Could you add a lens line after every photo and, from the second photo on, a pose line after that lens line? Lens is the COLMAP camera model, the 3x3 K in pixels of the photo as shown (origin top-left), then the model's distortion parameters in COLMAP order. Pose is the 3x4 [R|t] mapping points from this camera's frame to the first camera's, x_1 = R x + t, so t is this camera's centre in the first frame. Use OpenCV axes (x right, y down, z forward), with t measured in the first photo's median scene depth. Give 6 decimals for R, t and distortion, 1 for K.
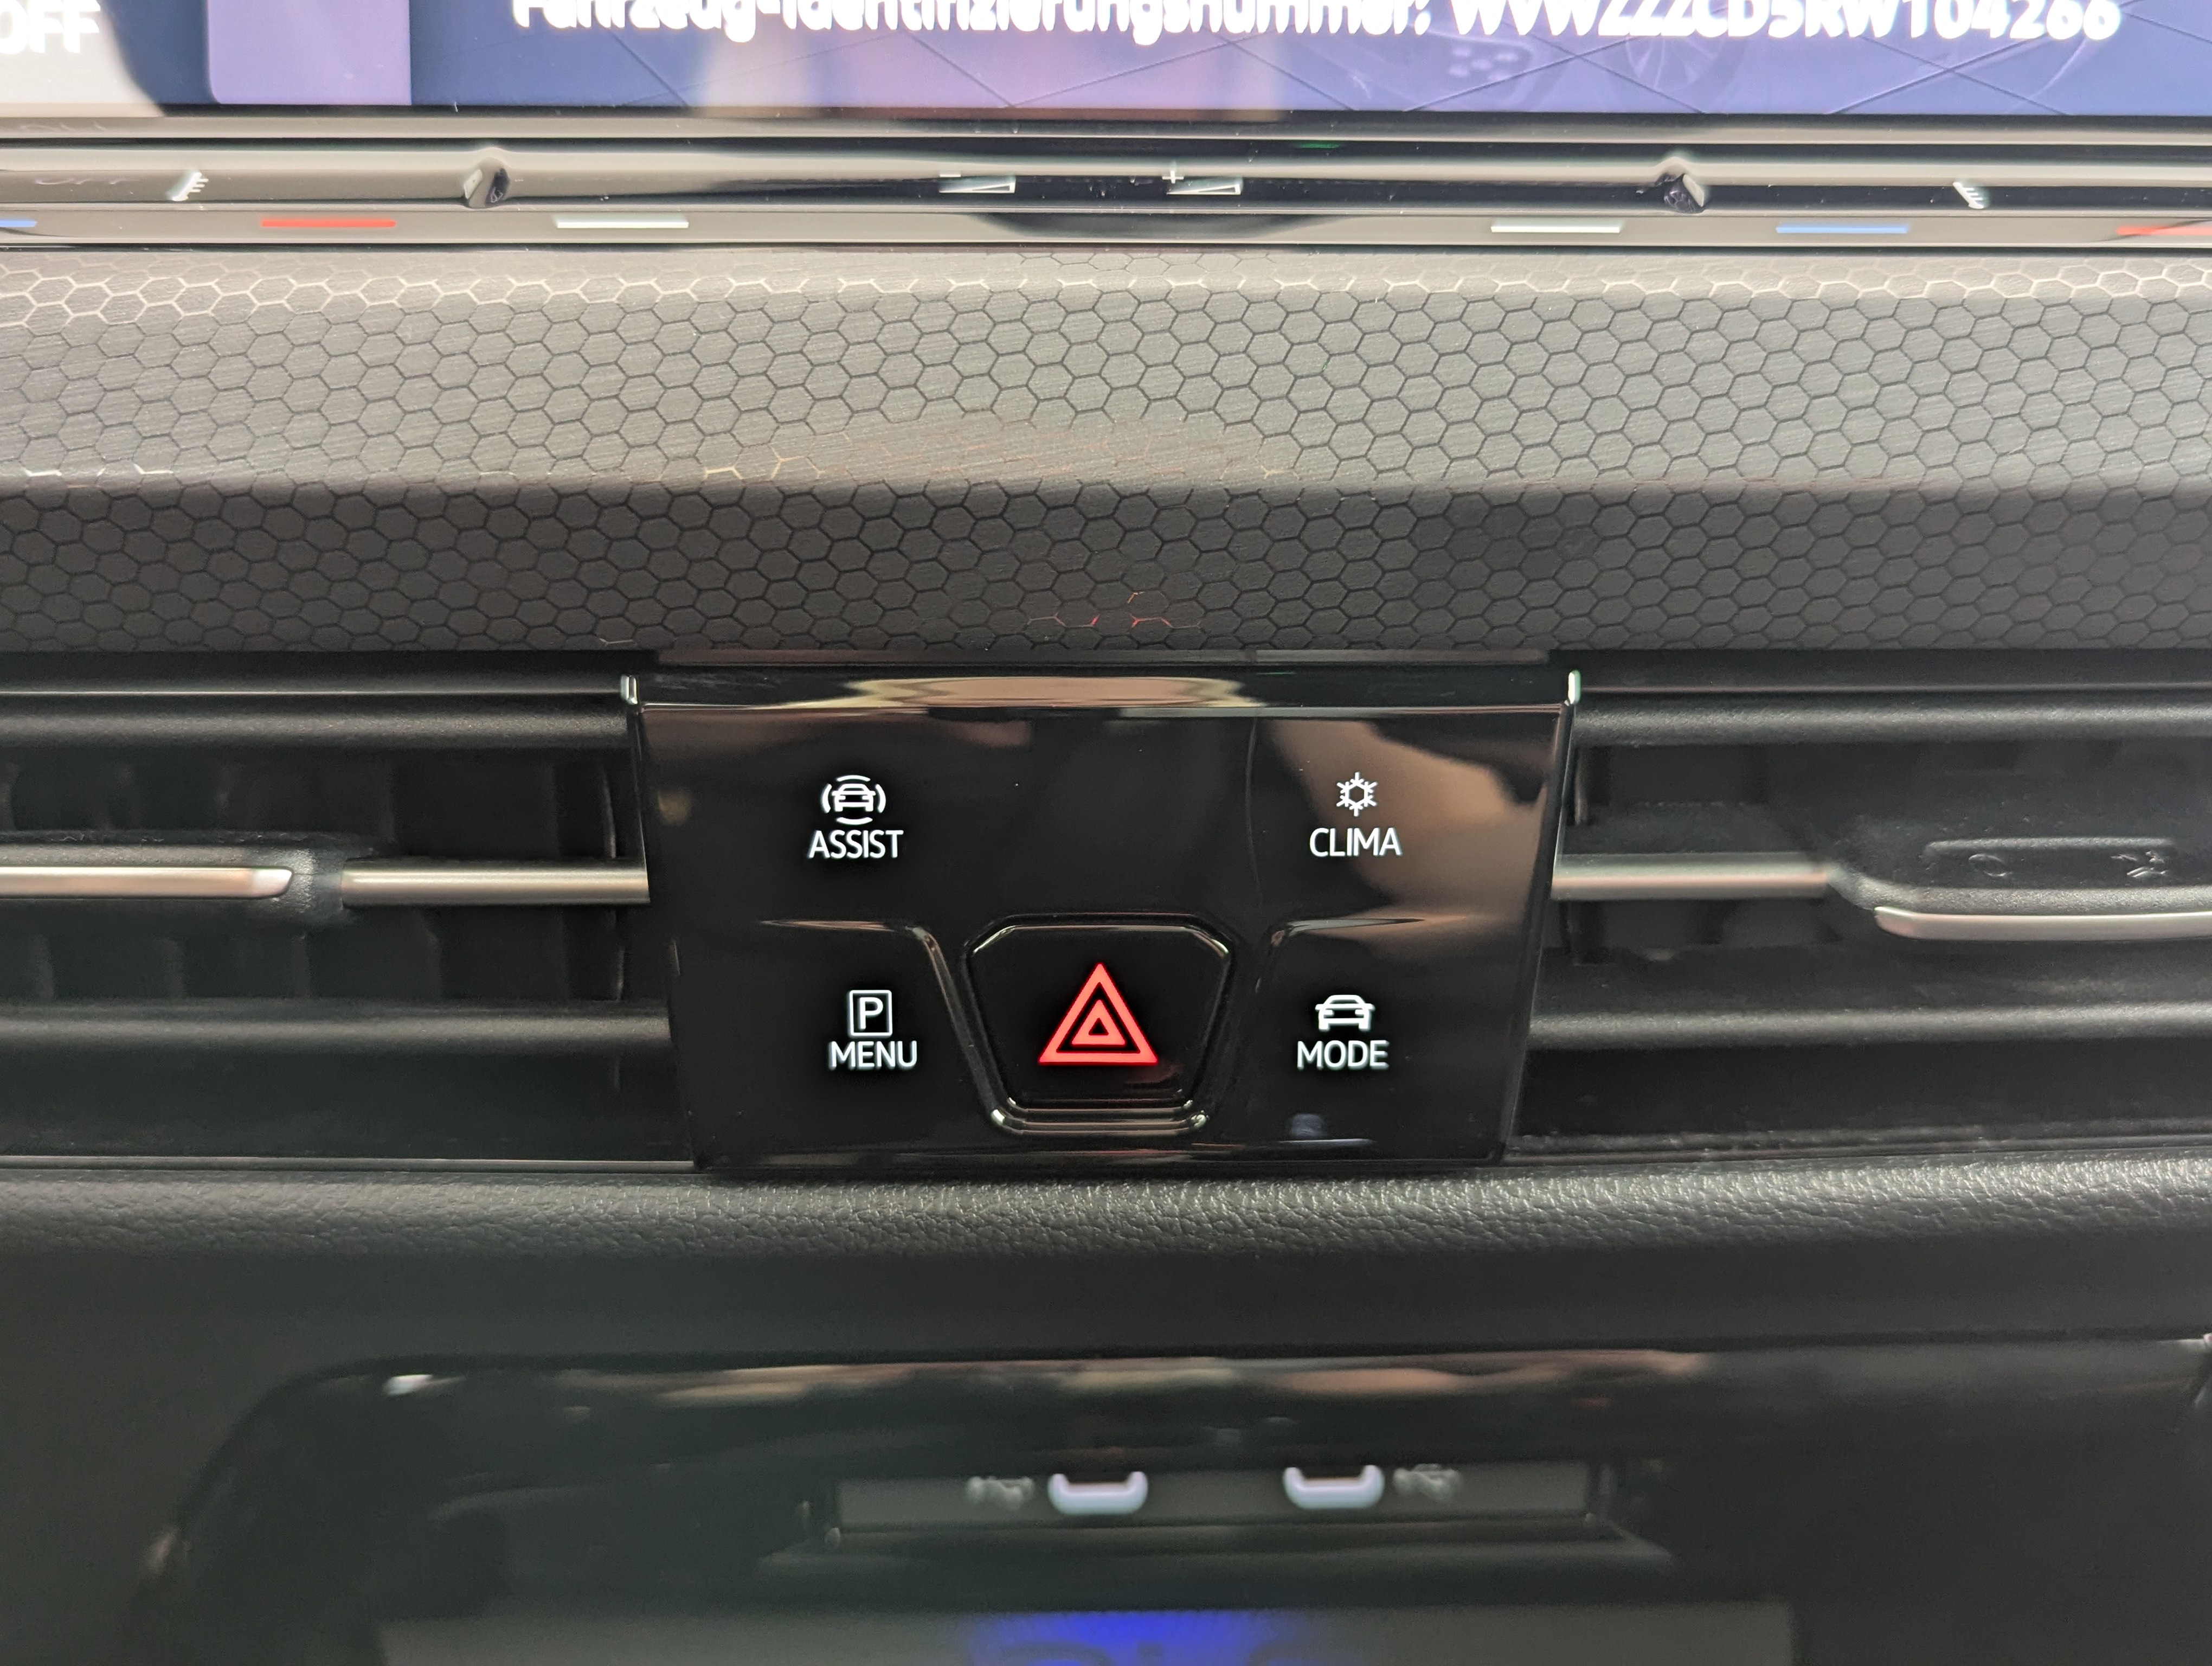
lens RADIAL K [[2098.1, 0, 1077.2], [0, 2098.1, 791.4], [0, 0, 1]] dist [0.064161, -0.225985]
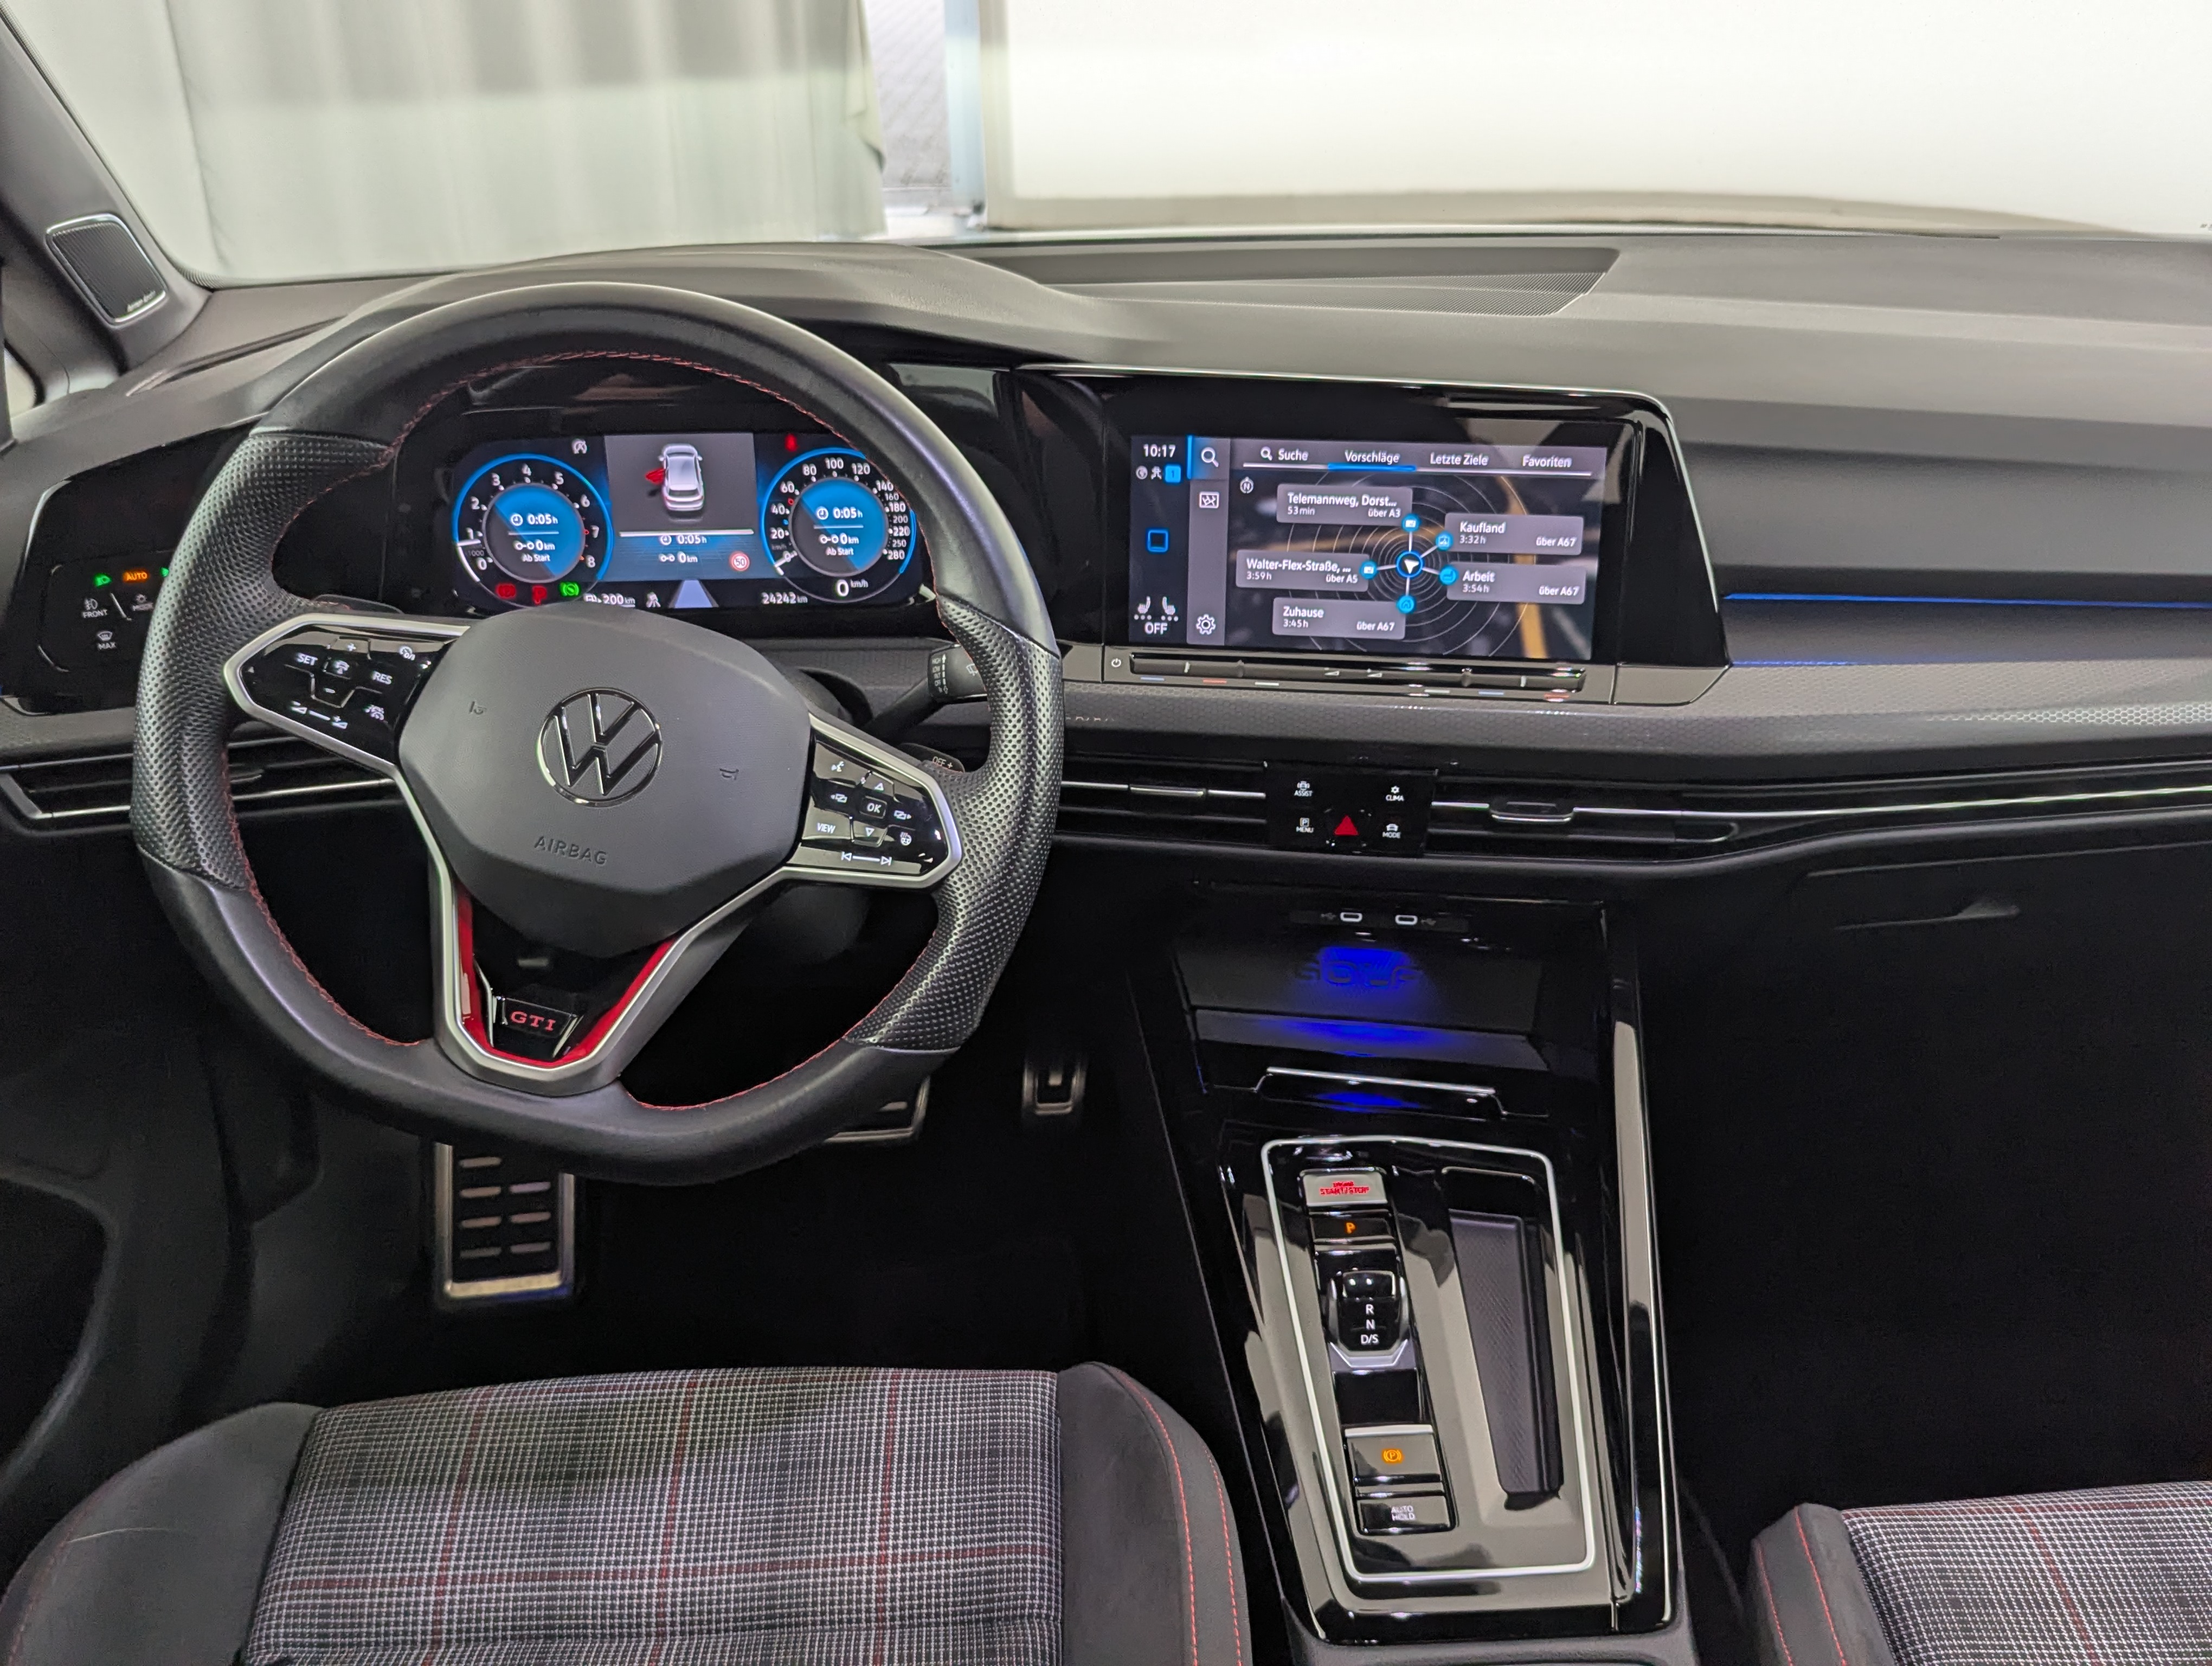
lens RADIAL K [[2054.7, 0, 1131.9], [0, 2054.7, 829.5], [0, 0, 1]] dist [0.063361, -0.035914]
pose [[0.979470, 0.066173, -0.190419, 0.481960], [-0.021931, 0.973960, 0.225655, -1.076048], [0.200393, -0.216846, 0.955416, -4.216716]]
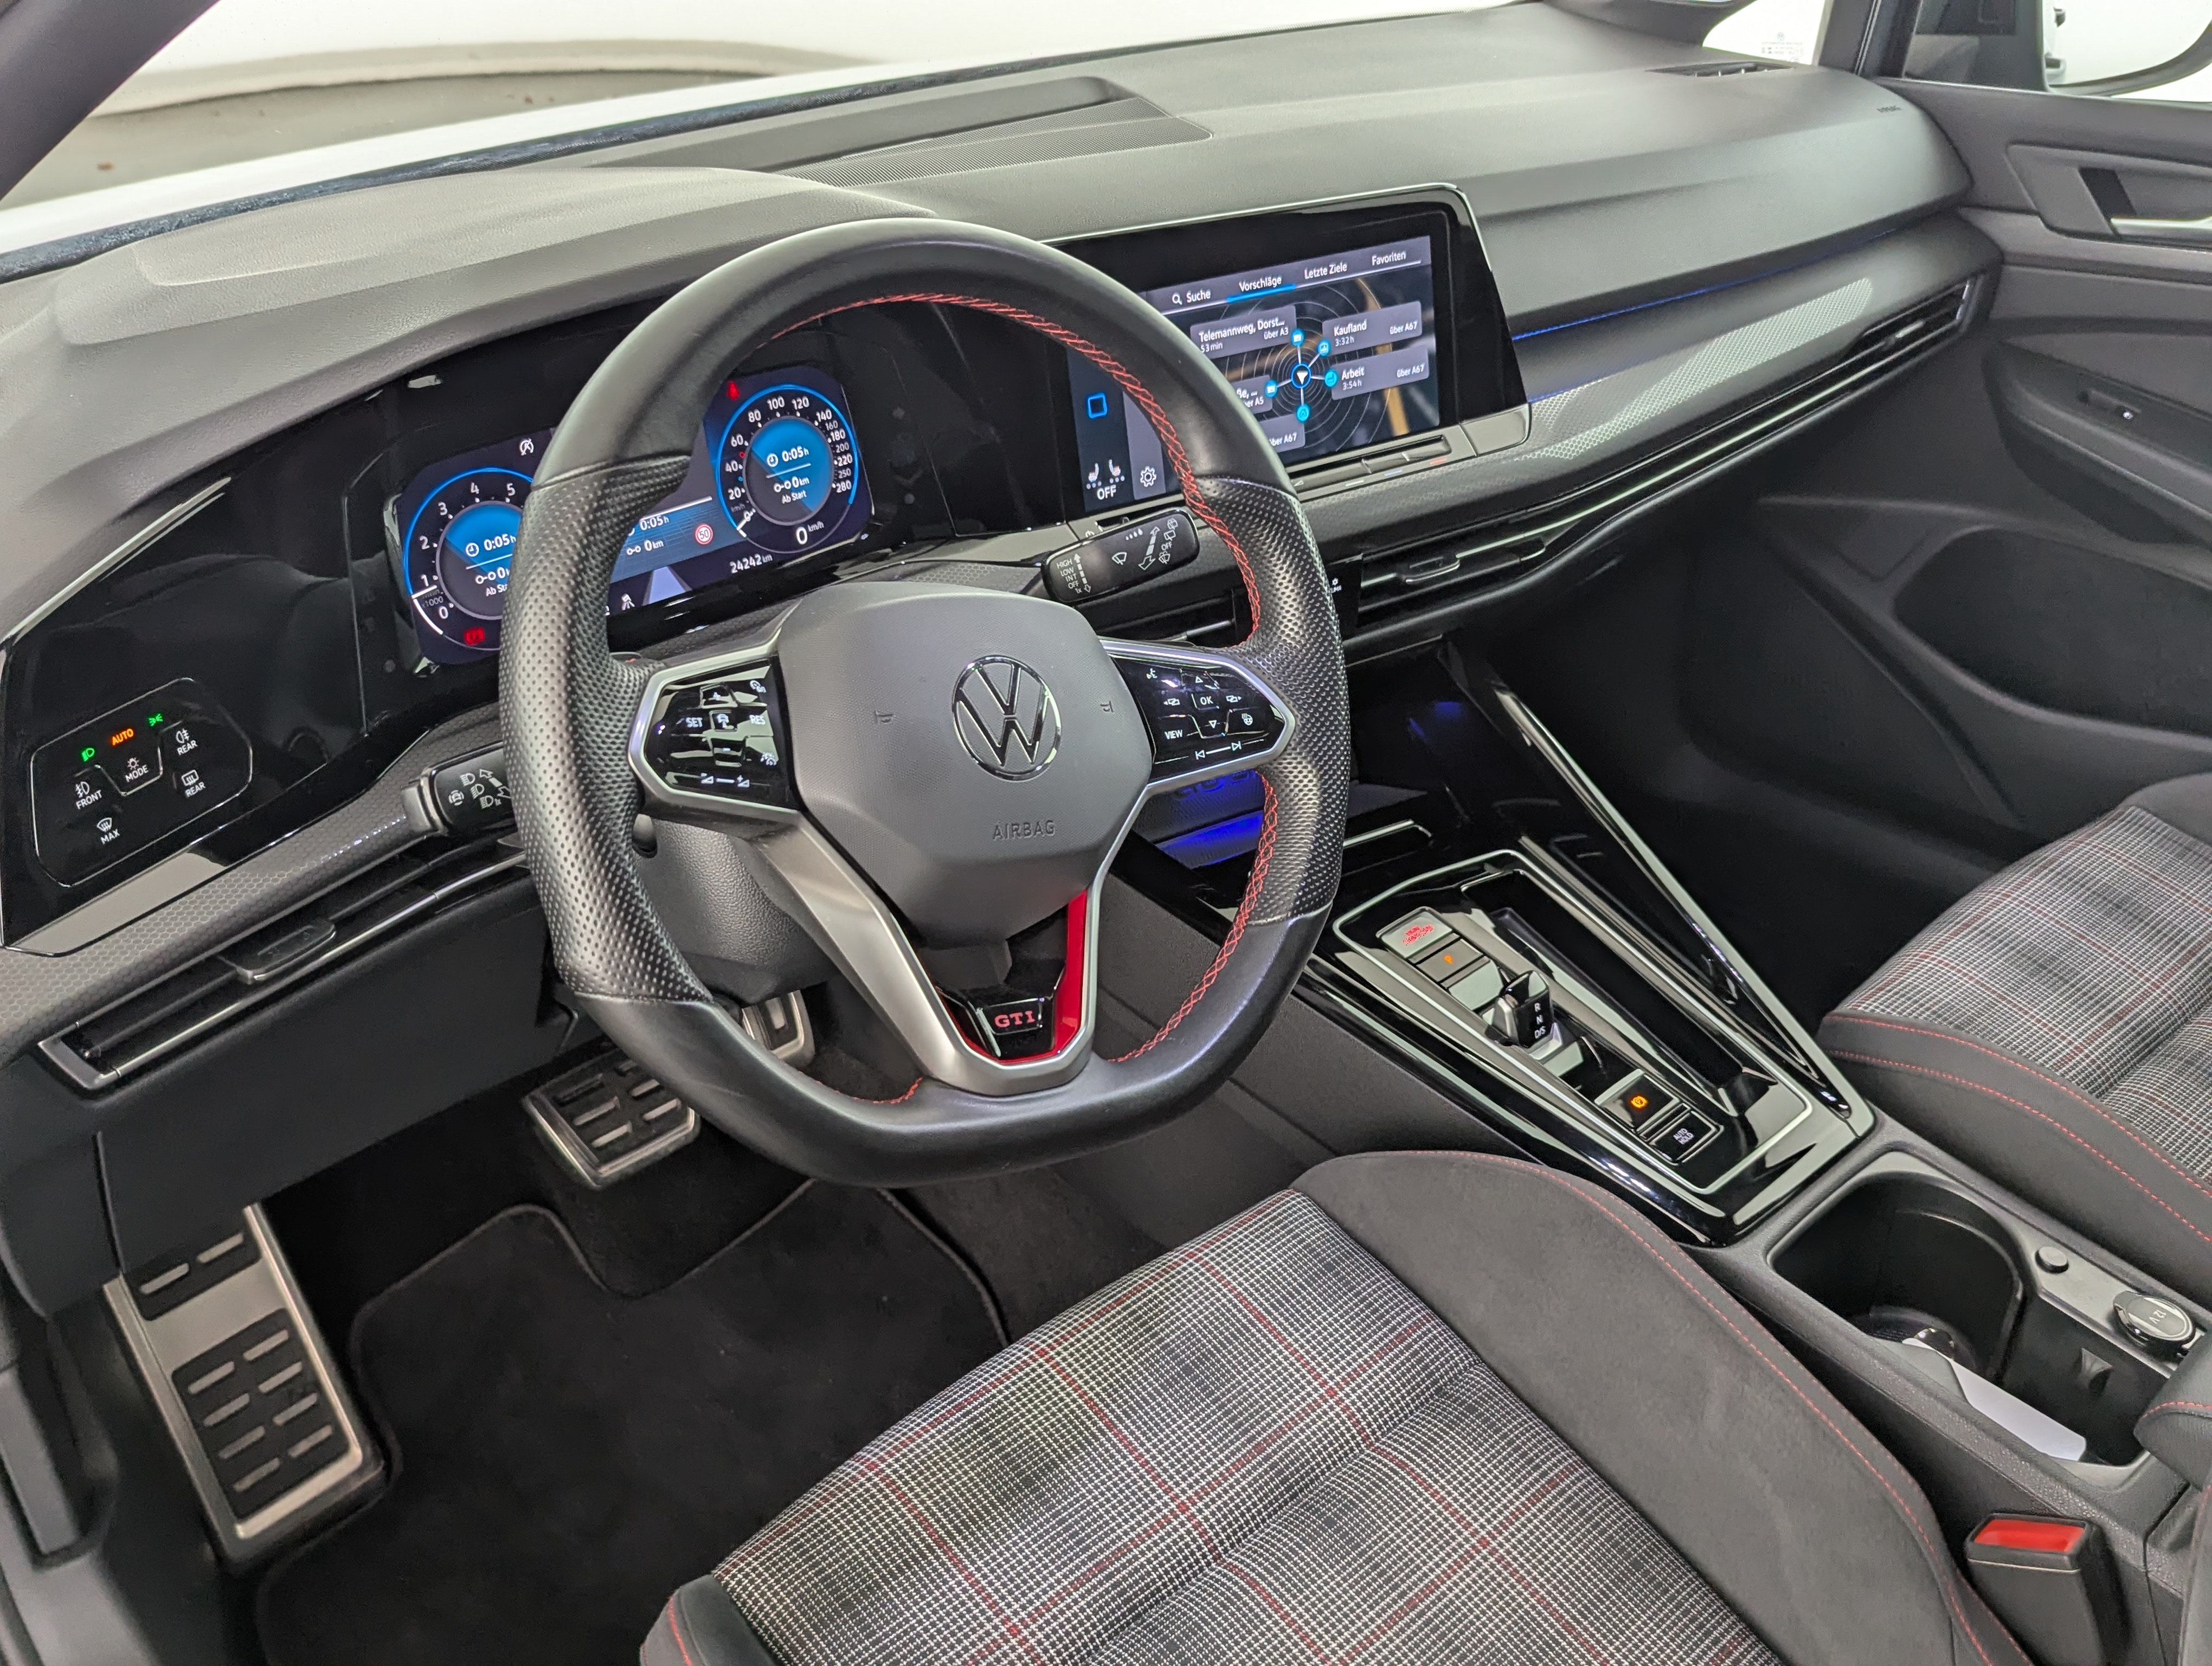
lens RADIAL K [[2029.8, 0, 1106.0], [0, 2029.8, 833.0], [0, 0, 1]] dist [0.050260, -0.014235]
pose [[0.883613, -0.266530, 0.384953, -2.835932], [0.139098, 0.934478, 0.327723, -1.304151], [-0.447079, -0.236034, 0.862791, -3.839992]]
